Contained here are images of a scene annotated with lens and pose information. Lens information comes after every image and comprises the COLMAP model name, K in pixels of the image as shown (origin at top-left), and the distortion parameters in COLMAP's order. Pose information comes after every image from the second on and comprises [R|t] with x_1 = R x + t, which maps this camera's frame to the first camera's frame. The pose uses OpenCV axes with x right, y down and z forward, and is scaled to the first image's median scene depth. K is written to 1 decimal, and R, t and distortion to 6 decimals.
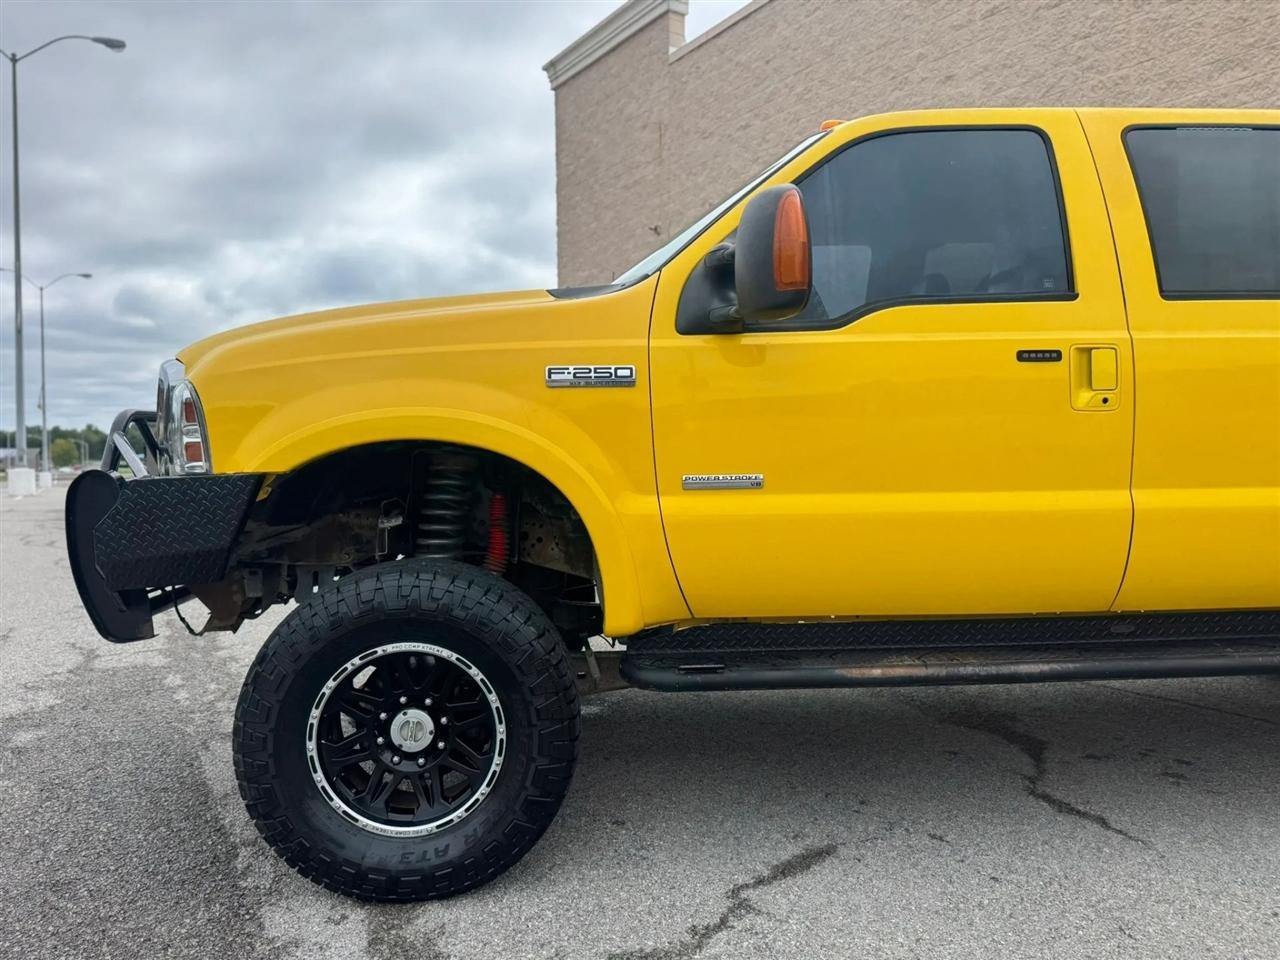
lens RADIAL K [[896.8, 0, 640.0], [0, 896.8, 480.0], [0, 0, 1]] dist [0.082231, -0.115411]
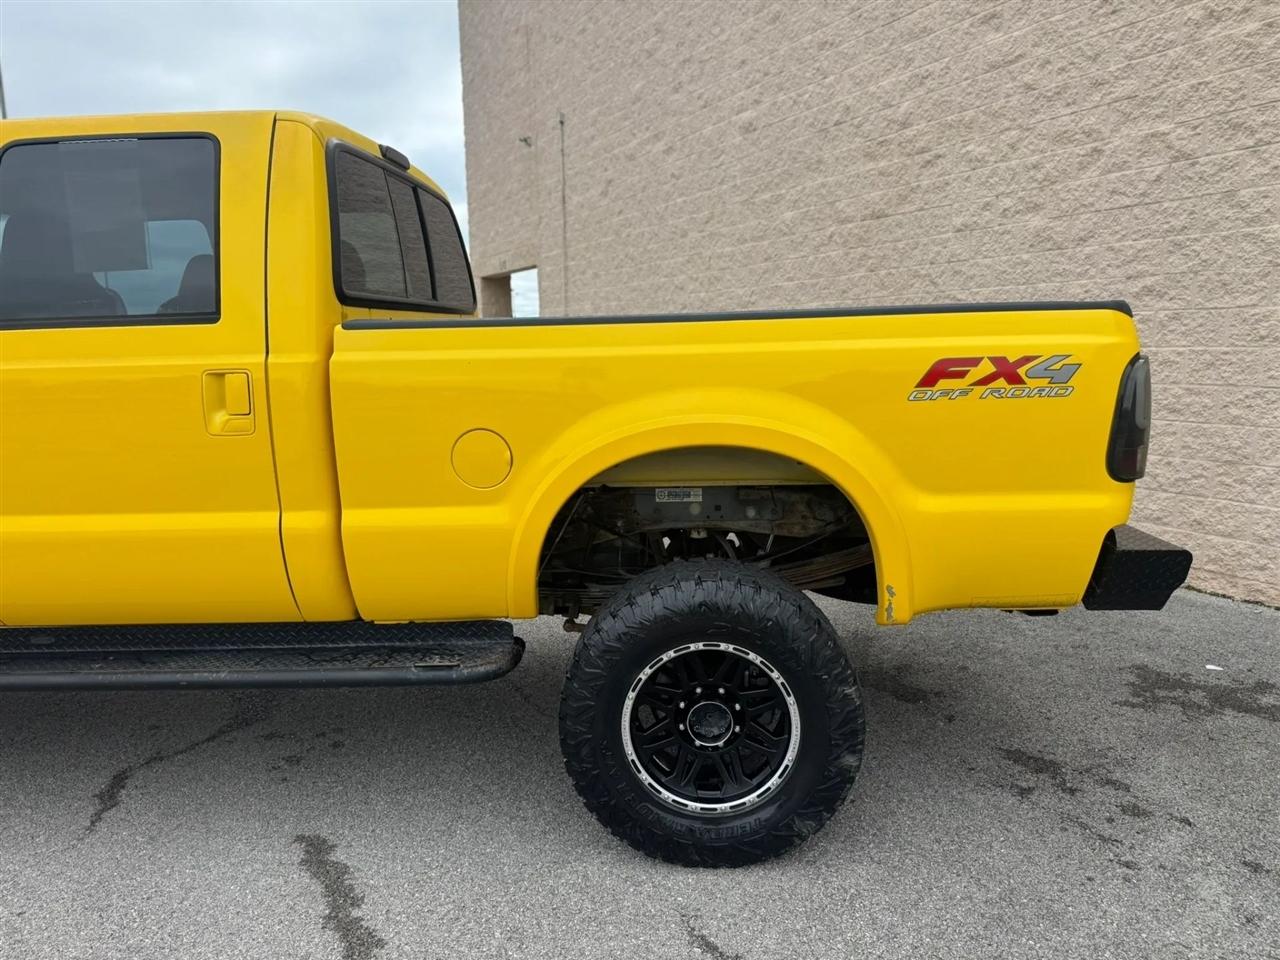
lens RADIAL K [[901.7, 0, 643.5], [0, 901.7, 496.4], [0, 0, 1]] dist [0.025249, -0.028083]
pose [[0.994733, 0.003700, -0.102433, 1.147959], [0.009323, 0.991939, 0.126373, -0.108711], [0.102075, -0.126663, 0.986680, 0.053080]]
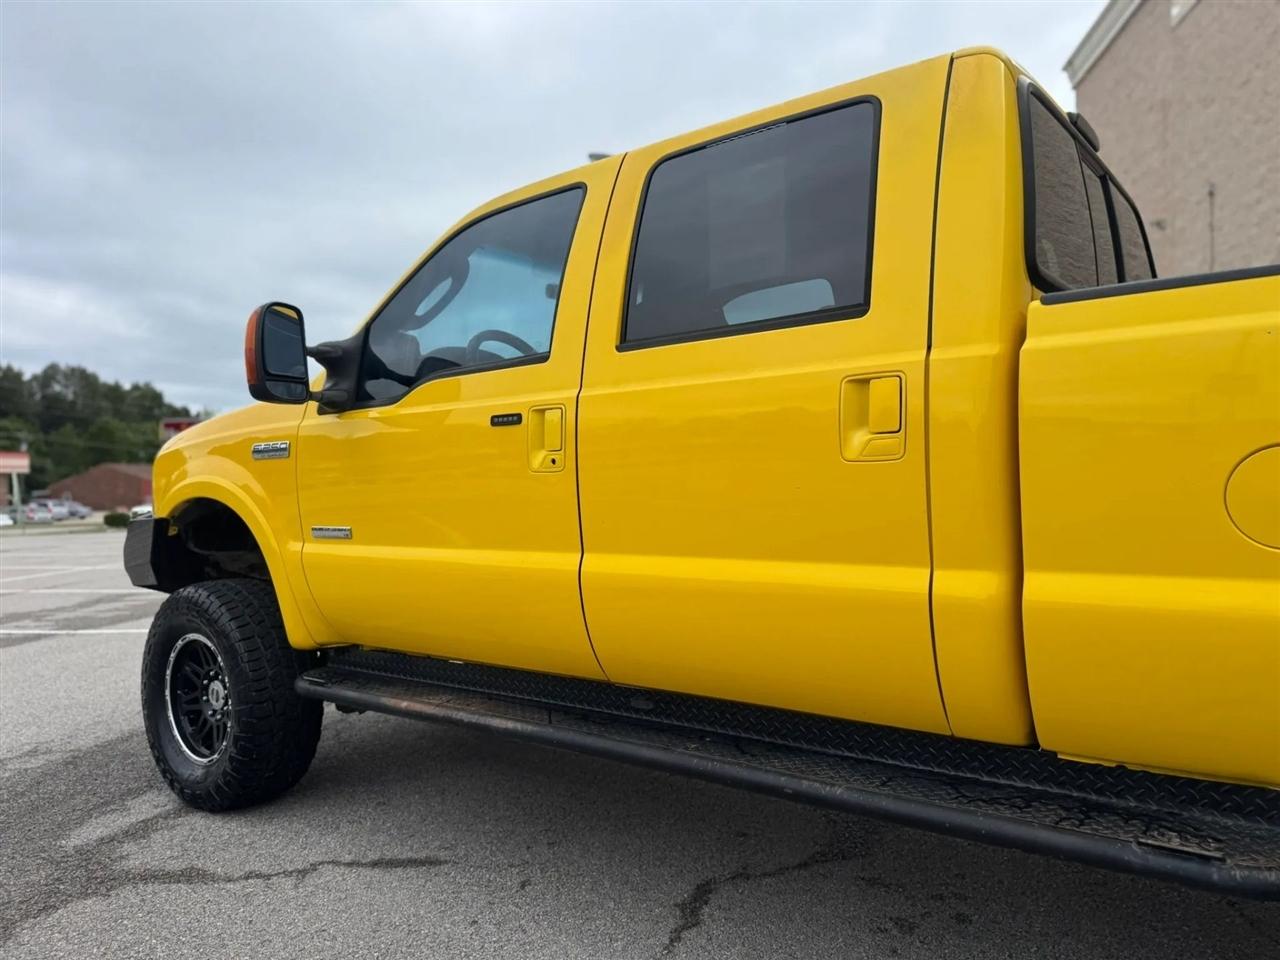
lens RADIAL K [[893.7, 0, 640.0], [0, 893.7, 480.0], [0, 0, 1]] dist [0.035387, -0.028446]
pose [[0.751926, -0.007921, -0.659200, 0.976775], [-0.016299, 0.999399, -0.030600, -0.031399], [0.659046, 0.033753, 0.751345, 0.267993]]
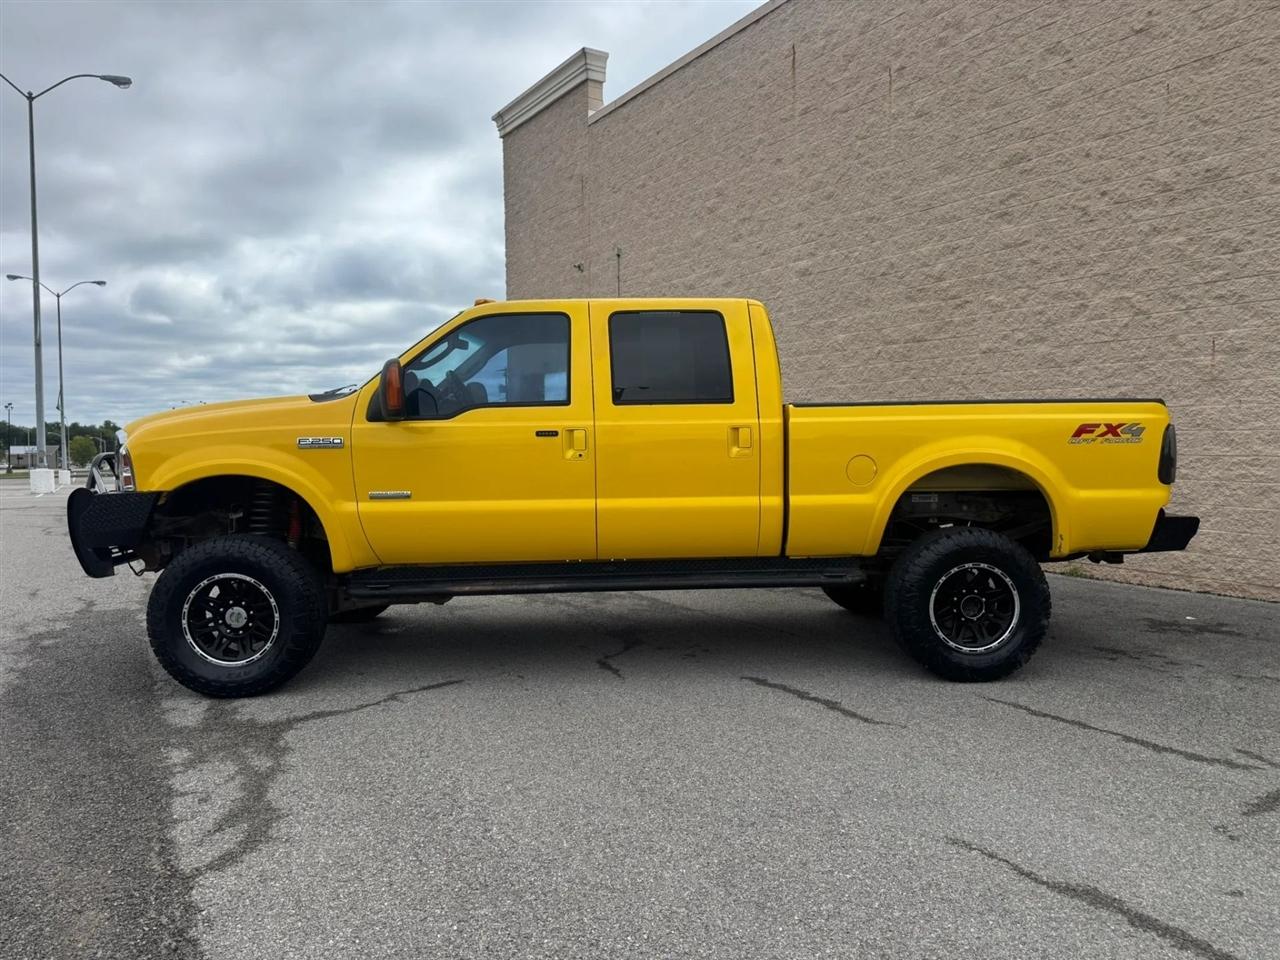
lens RADIAL K [[898.4, 0, 641.6], [0, 898.4, 495.4], [0, 0, 1]] dist [0.078204, -0.122118]
pose [[0.999907, -0.000743, -0.013603, 0.540404], [0.001009, 0.999809, 0.019542, -0.028381], [0.013585, -0.019554, 0.999716, -0.804182]]
